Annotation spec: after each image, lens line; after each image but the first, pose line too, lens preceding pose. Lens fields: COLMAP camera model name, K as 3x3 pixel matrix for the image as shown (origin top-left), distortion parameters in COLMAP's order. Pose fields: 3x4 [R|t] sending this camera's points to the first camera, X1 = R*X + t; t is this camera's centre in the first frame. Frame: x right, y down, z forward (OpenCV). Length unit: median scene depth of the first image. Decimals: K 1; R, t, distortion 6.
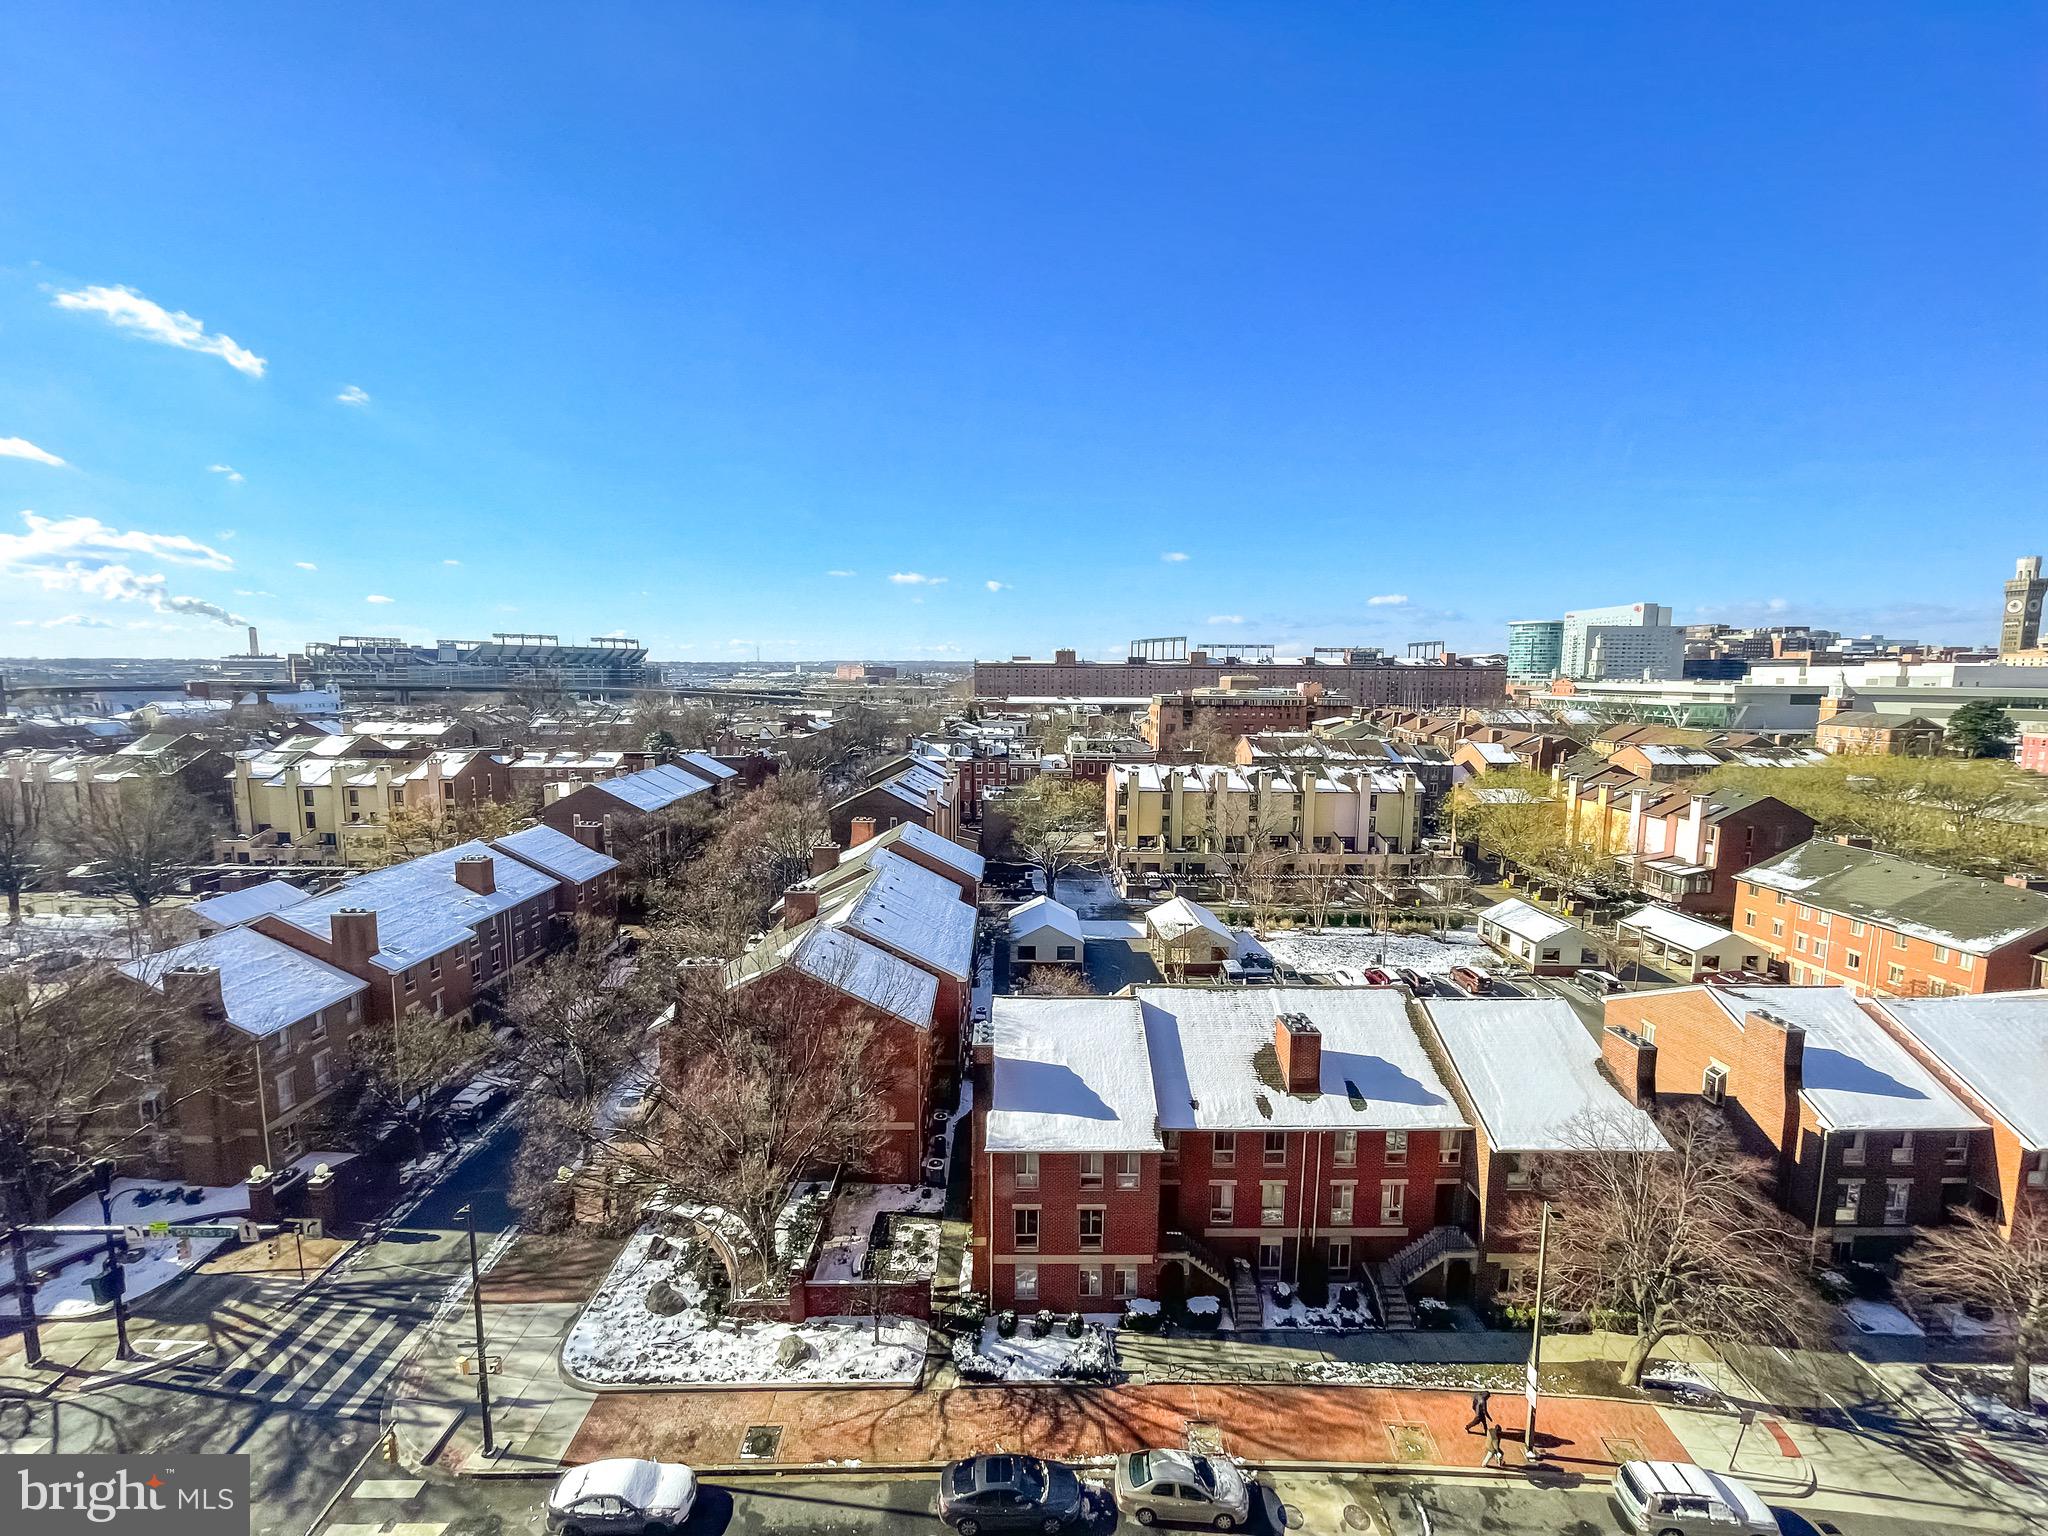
lens RADIAL K [[832.1, 0, 1023.3], [0, 832.1, 767.0], [0, 0, 1]] dist [0.005640, -0.000989]
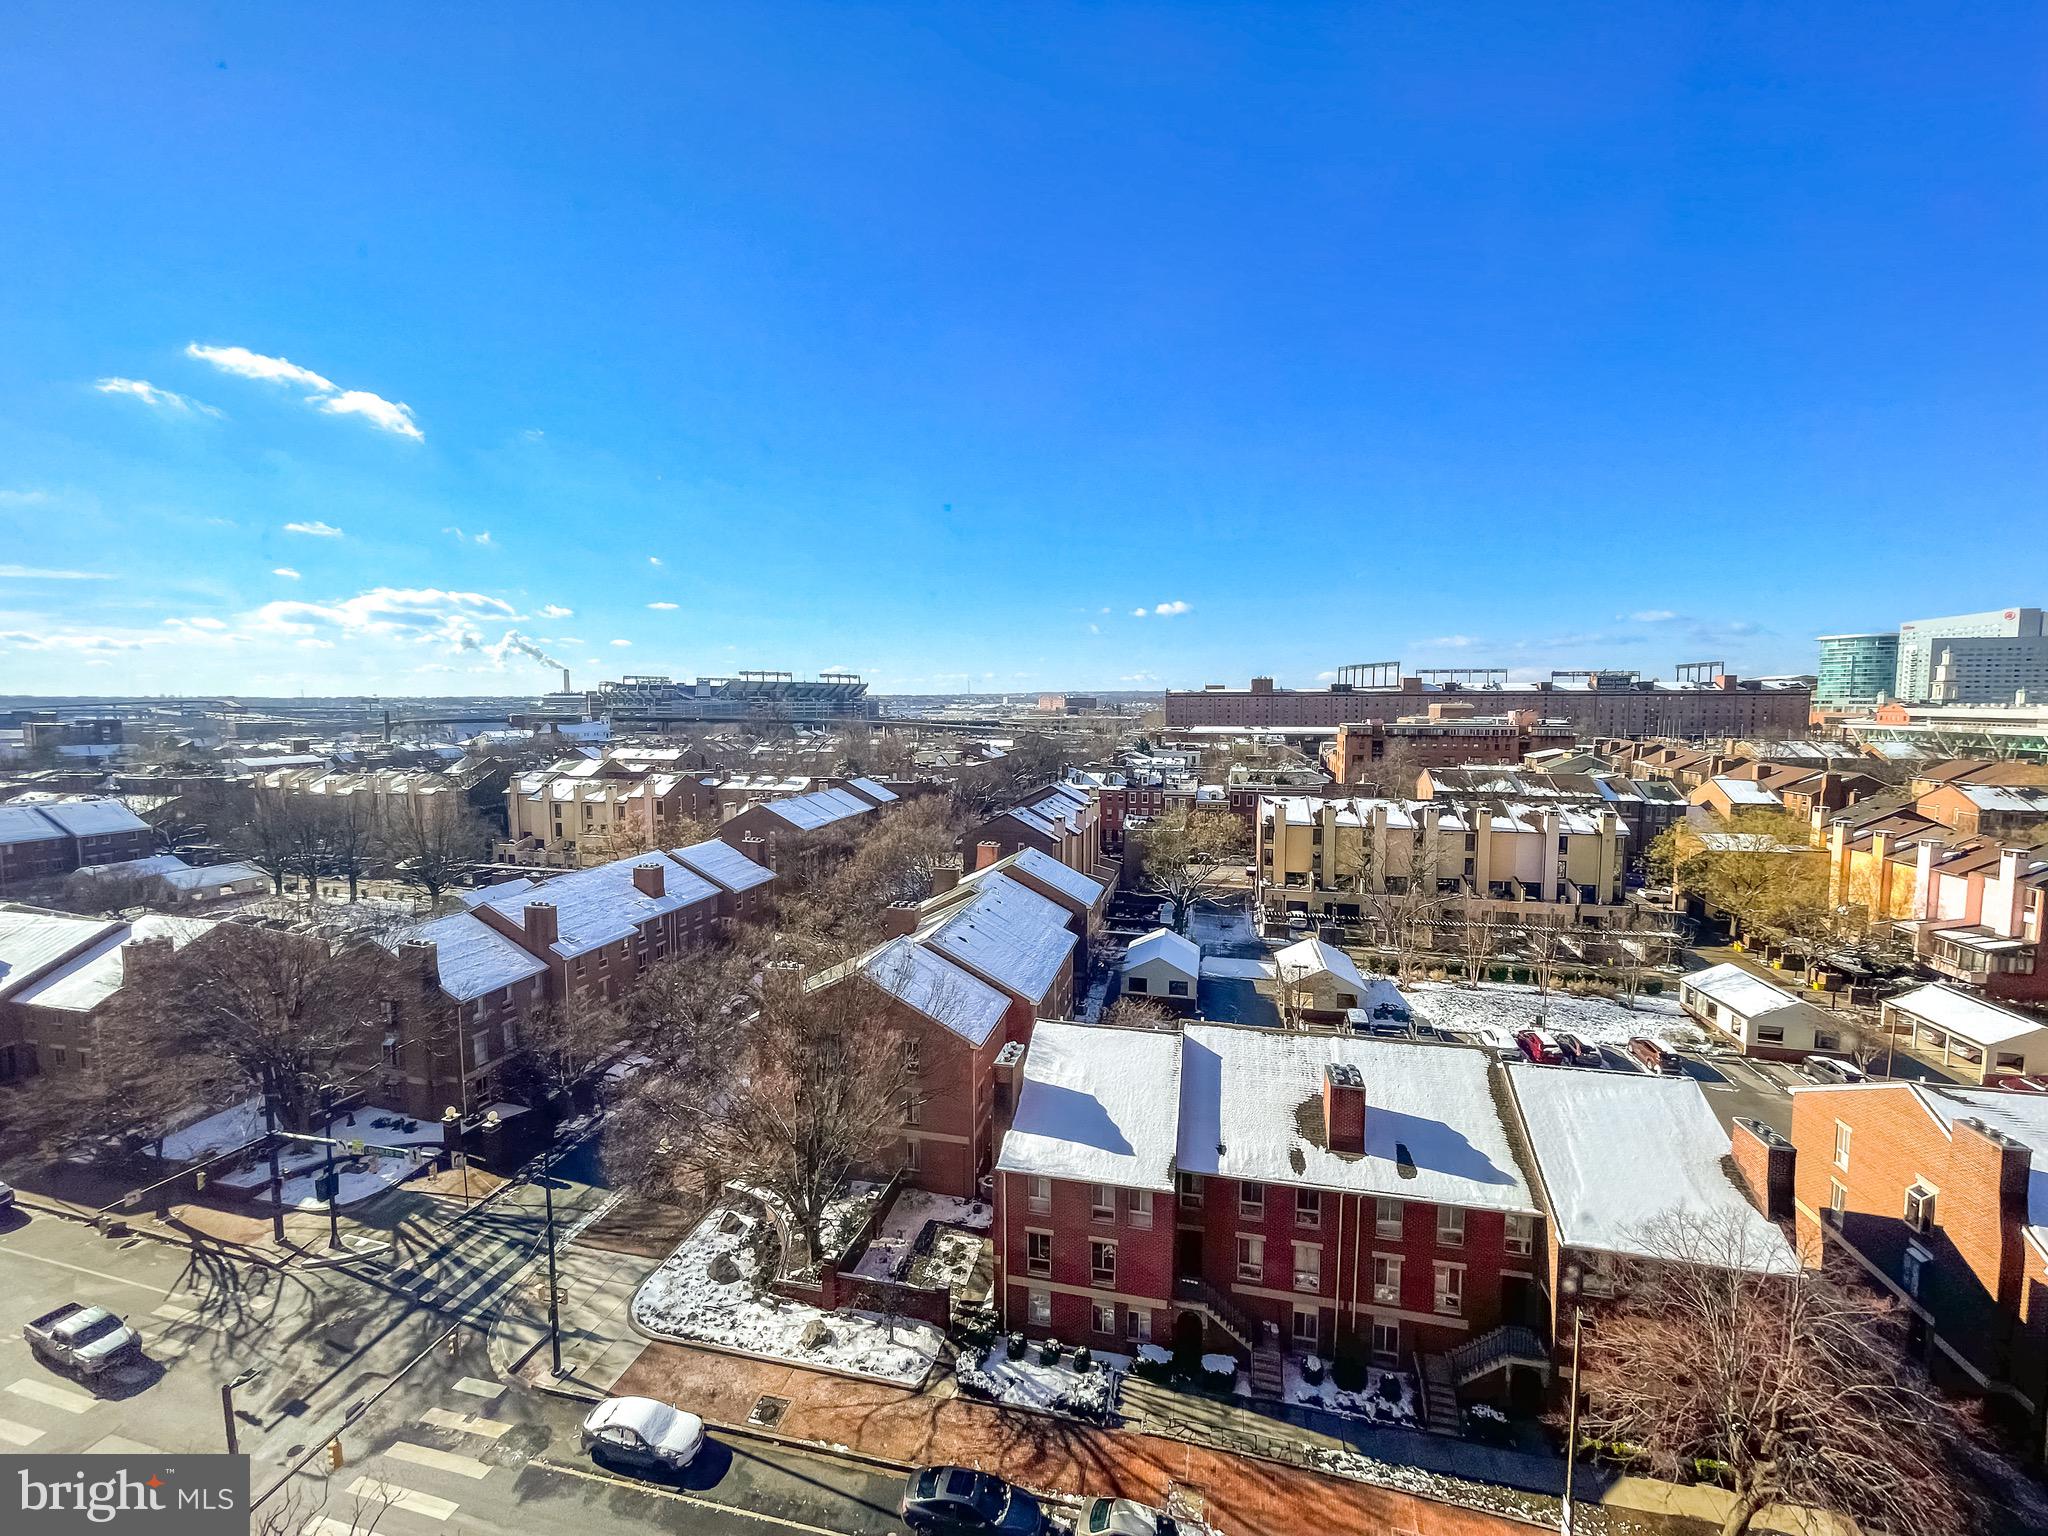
lens RADIAL K [[832.1, 0, 1023.3], [0, 832.1, 767.0], [0, 0, 1]] dist [0.005640, -0.000989]
pose [[0.969860, 0.010884, -0.243421, 0.172410], [-0.019600, 0.999249, -0.033413, 0.001524], [0.242875, 0.037177, 0.969345, -0.000503]]
